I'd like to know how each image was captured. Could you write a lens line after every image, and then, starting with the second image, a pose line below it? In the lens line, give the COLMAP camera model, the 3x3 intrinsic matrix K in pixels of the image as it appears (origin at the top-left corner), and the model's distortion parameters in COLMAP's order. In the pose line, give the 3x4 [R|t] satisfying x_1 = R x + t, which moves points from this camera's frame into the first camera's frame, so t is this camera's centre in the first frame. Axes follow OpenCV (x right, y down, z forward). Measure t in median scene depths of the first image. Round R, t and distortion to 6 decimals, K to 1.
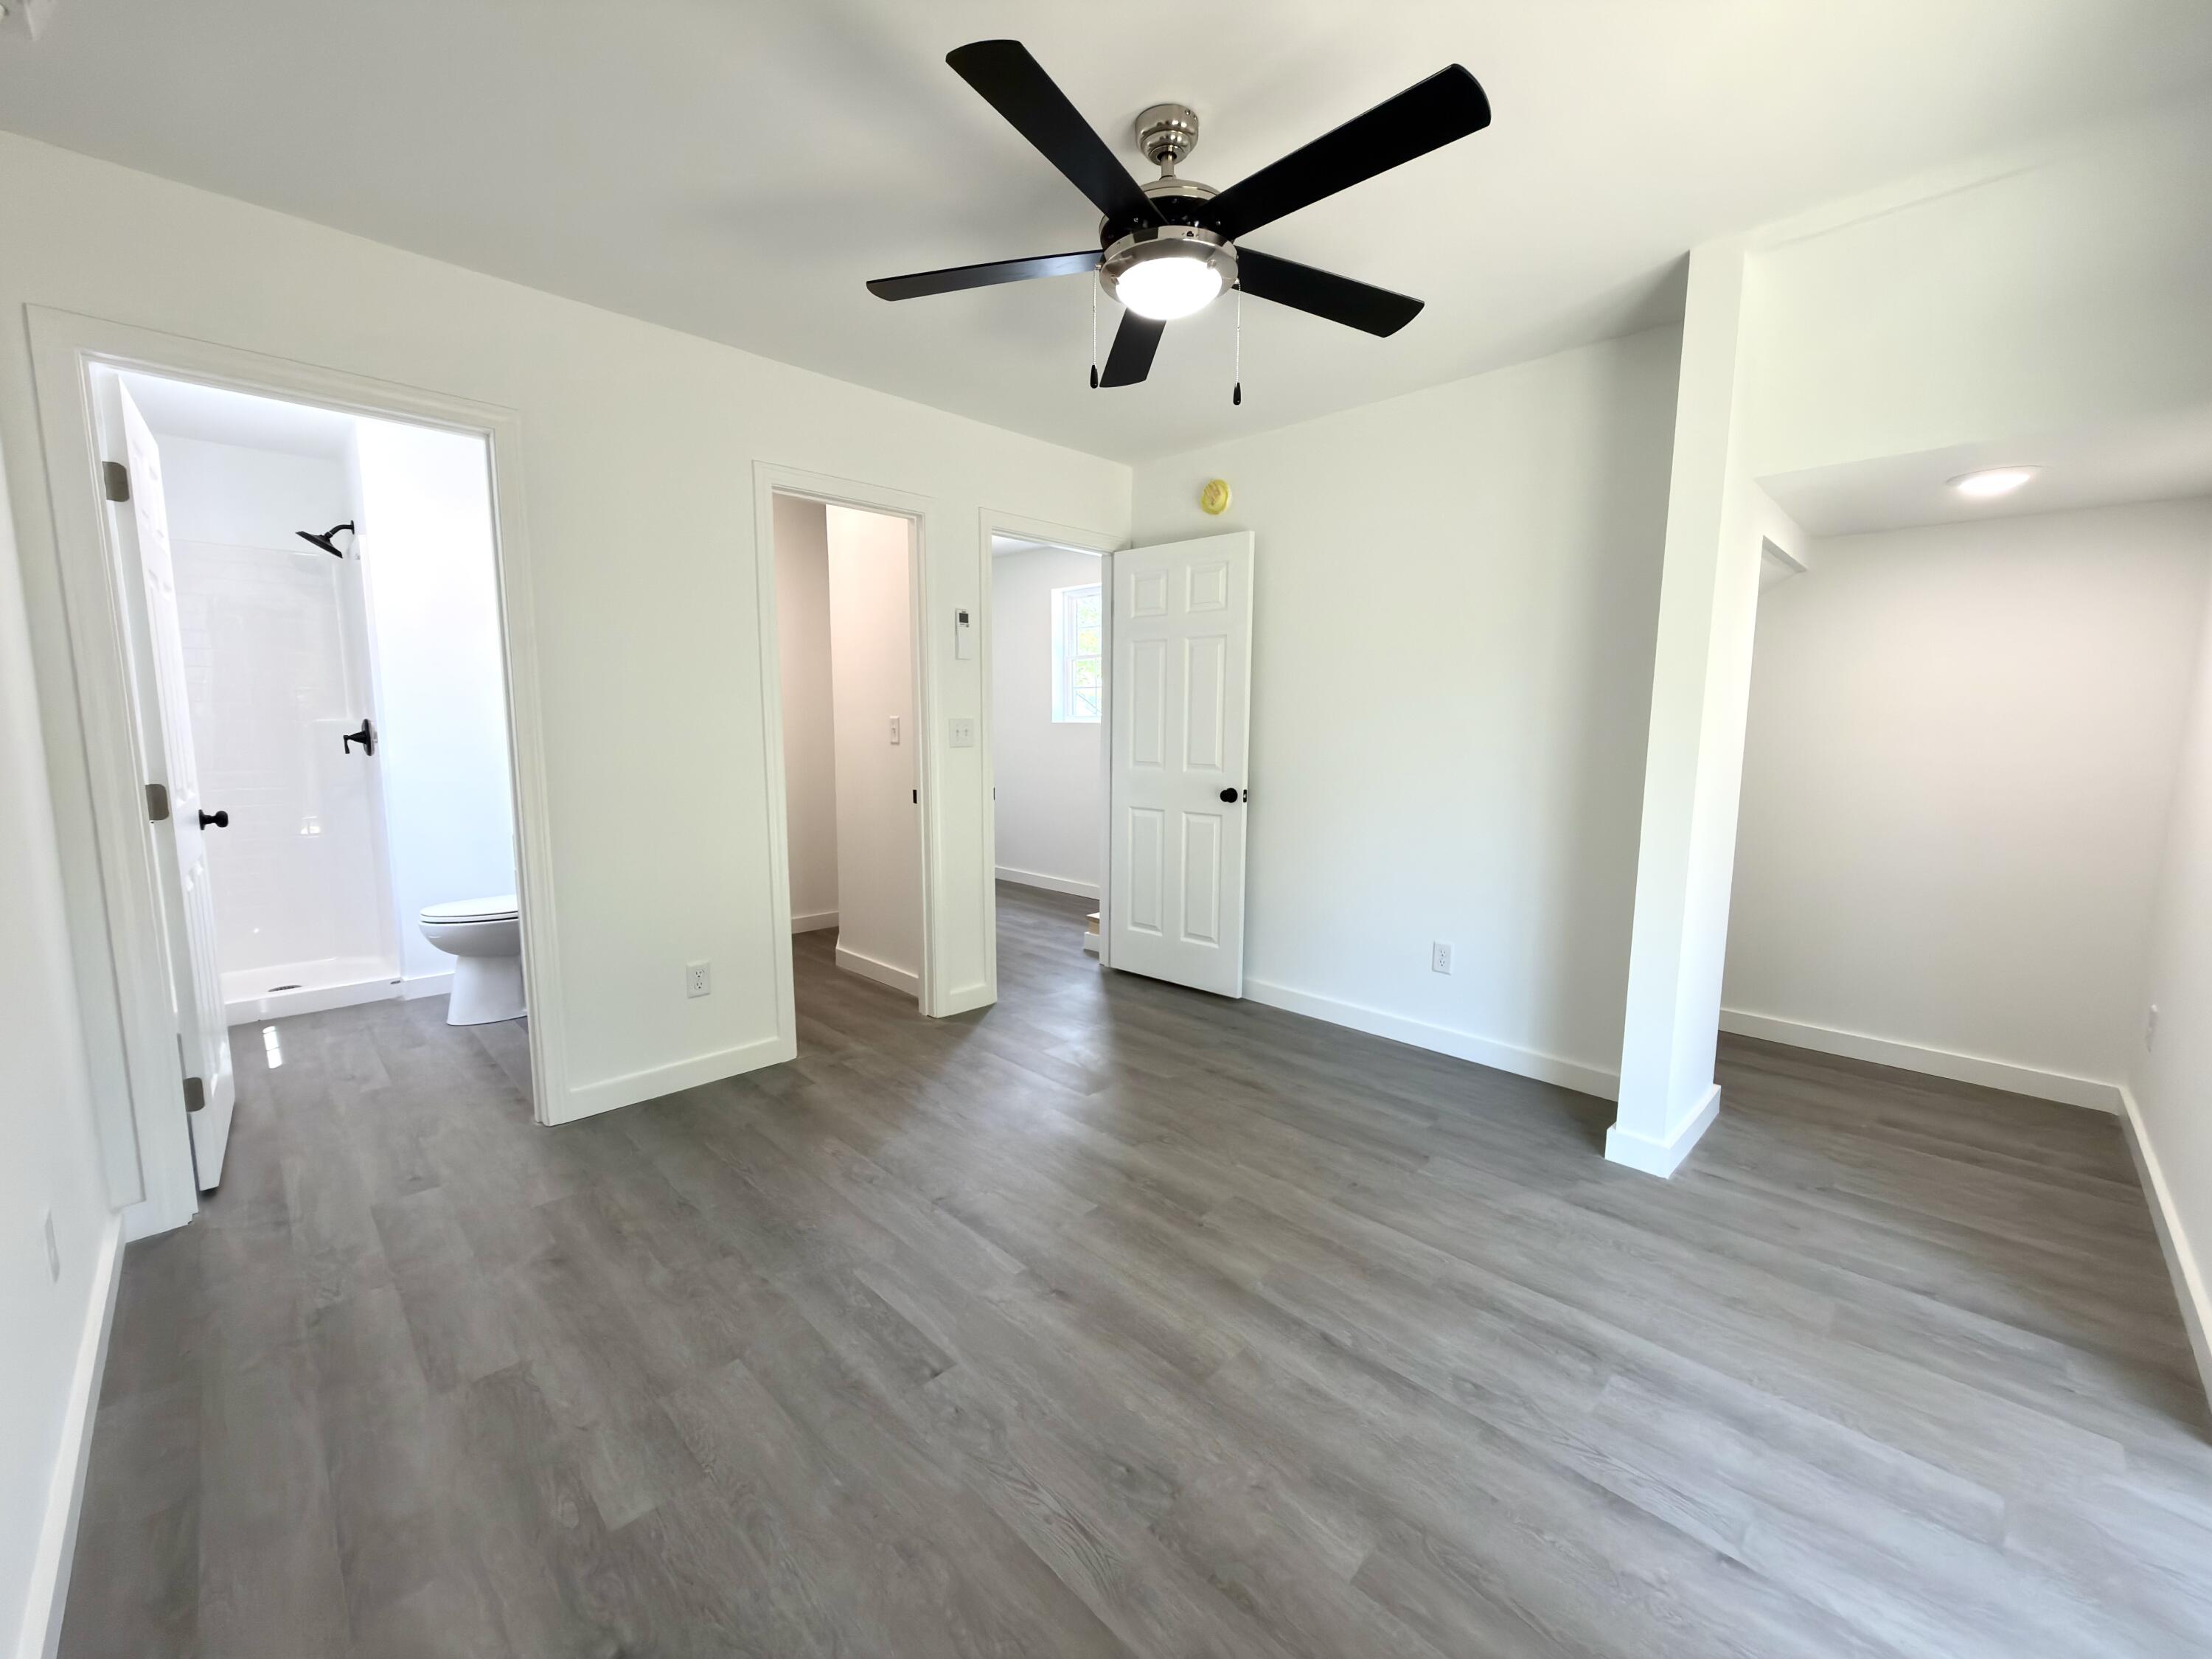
lens RADIAL K [[879.4, 0, 1109.0], [0, 879.4, 837.8], [0, 0, 1]] dist [0.000863, -0.000228]
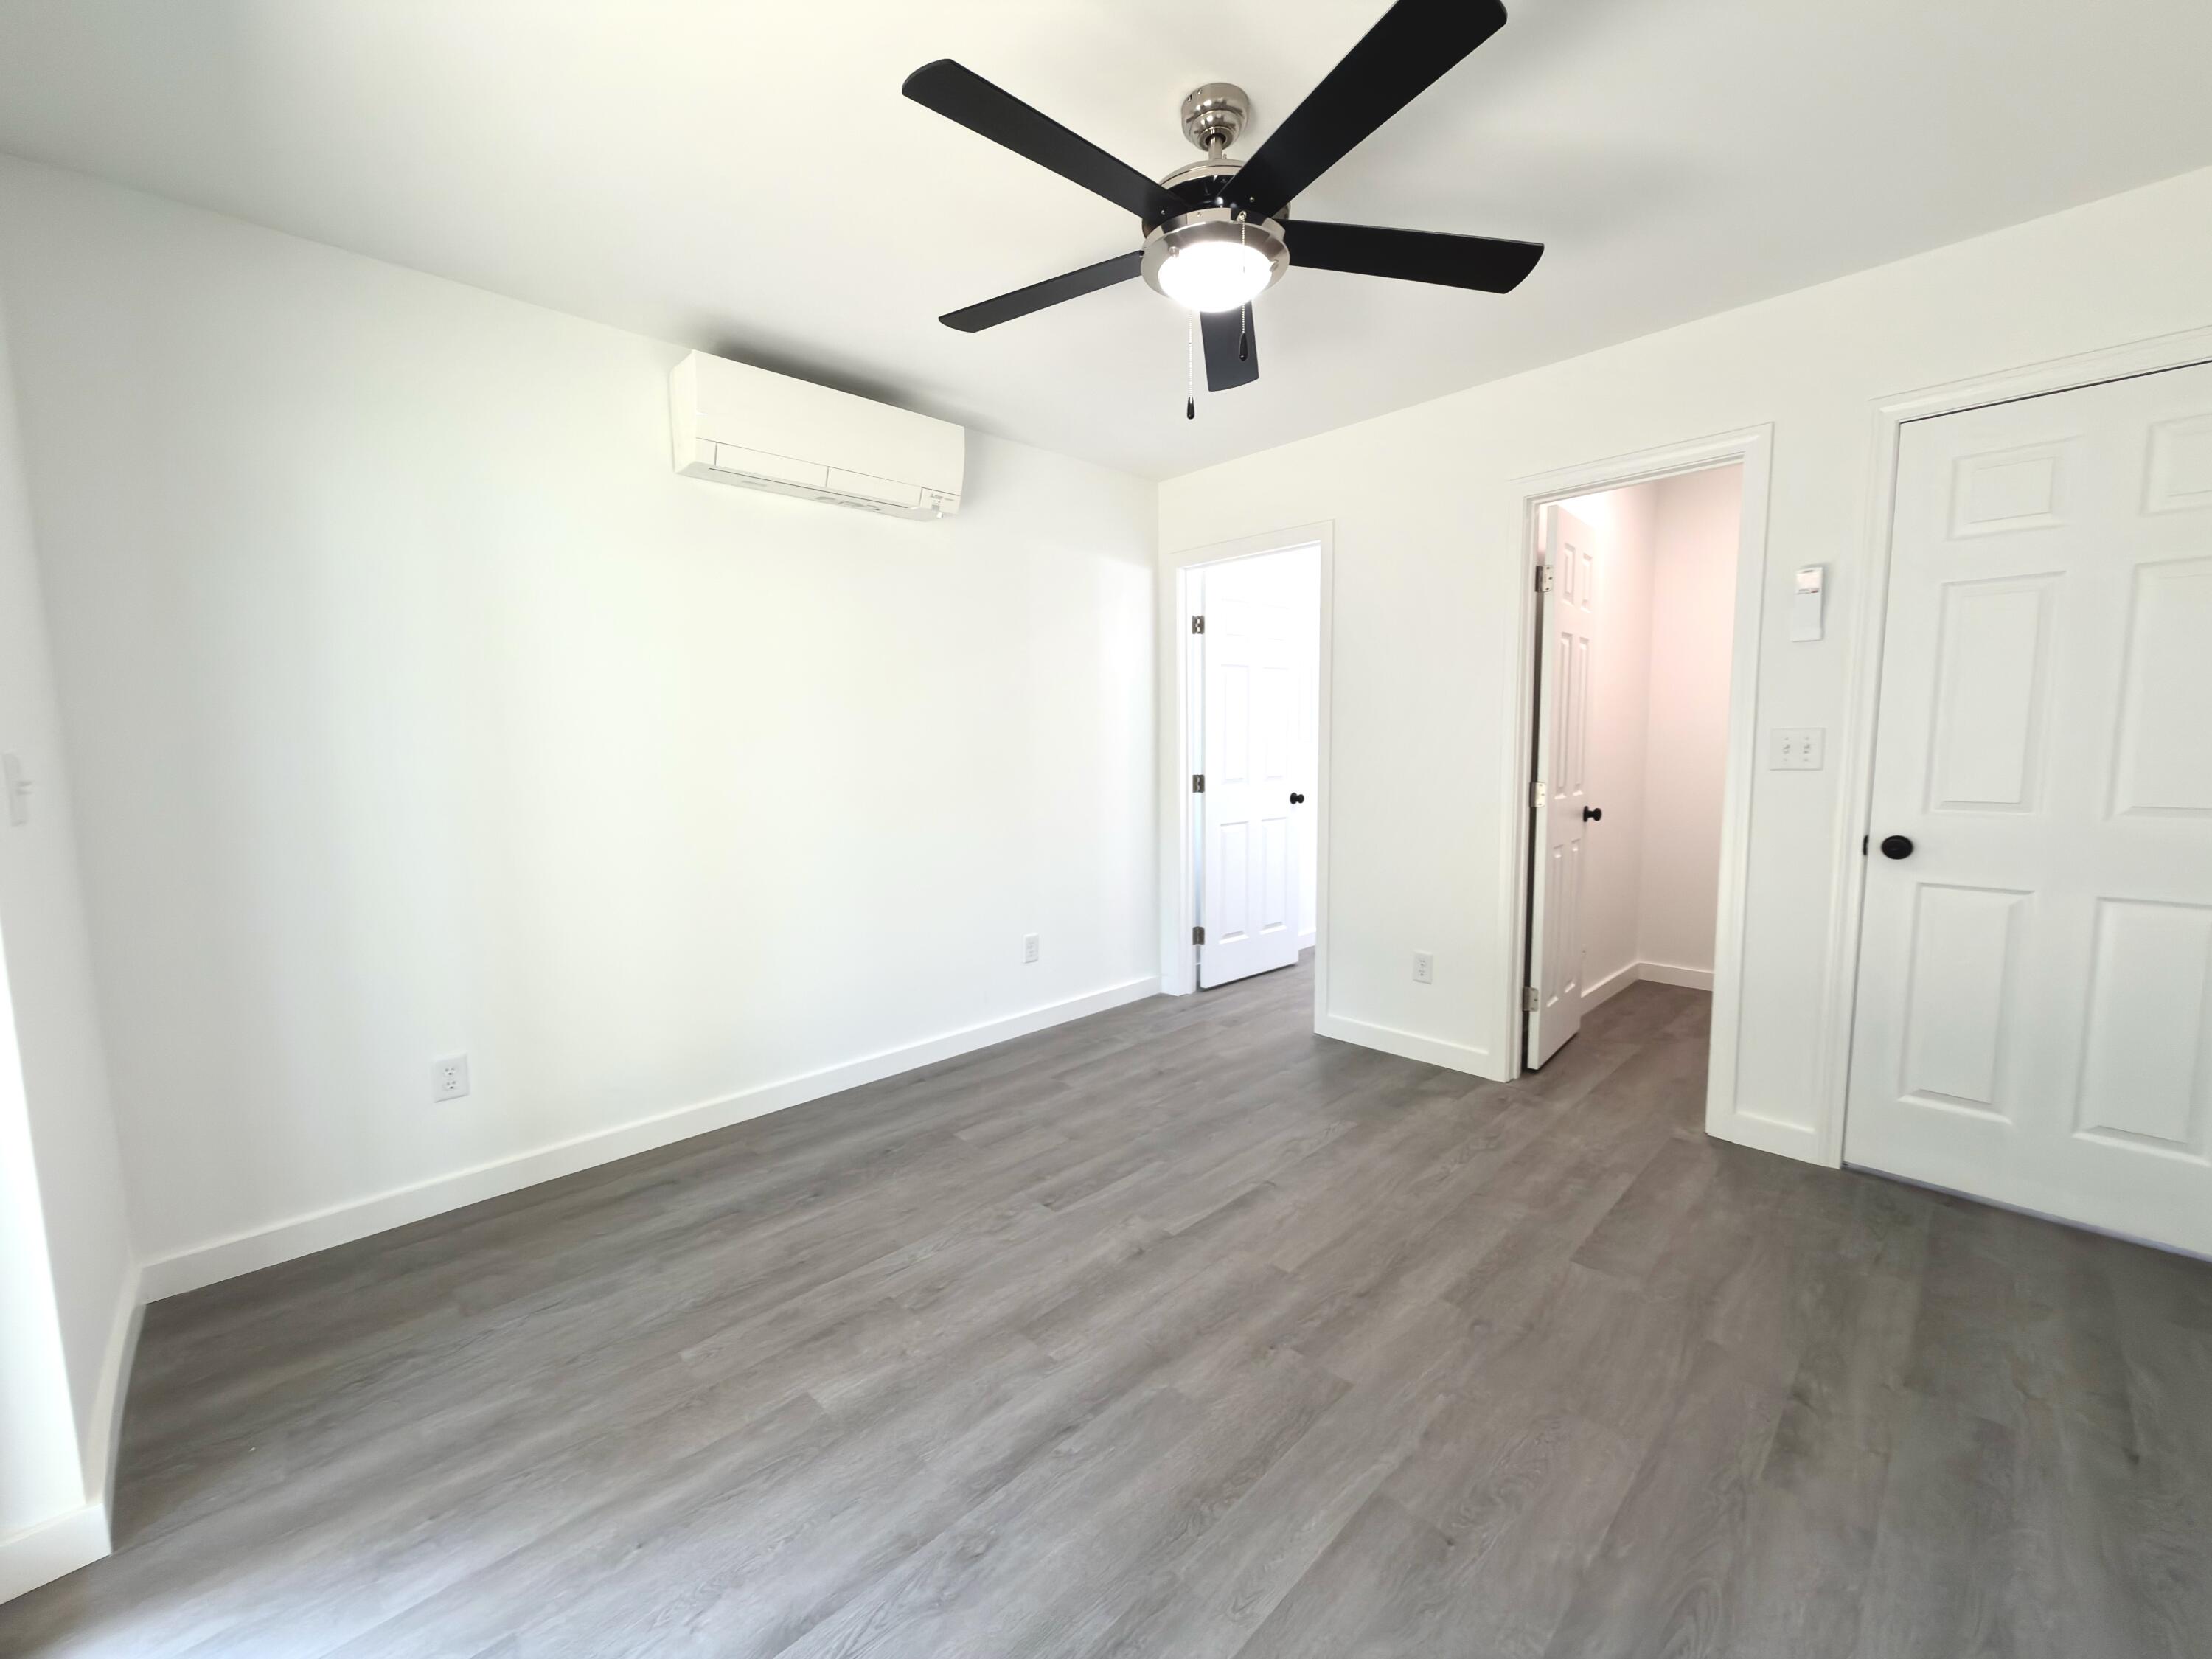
lens RADIAL K [[879.4, 0, 1105.4], [0, 879.4, 829.8], [0, 0, 1]] dist [0.000863, -0.000228]
pose [[-0.017571, 0.092129, -0.995592, 0.967622], [-0.118400, 0.988548, 0.093567, -0.106415], [0.992811, 0.119522, -0.006461, 0.870115]]
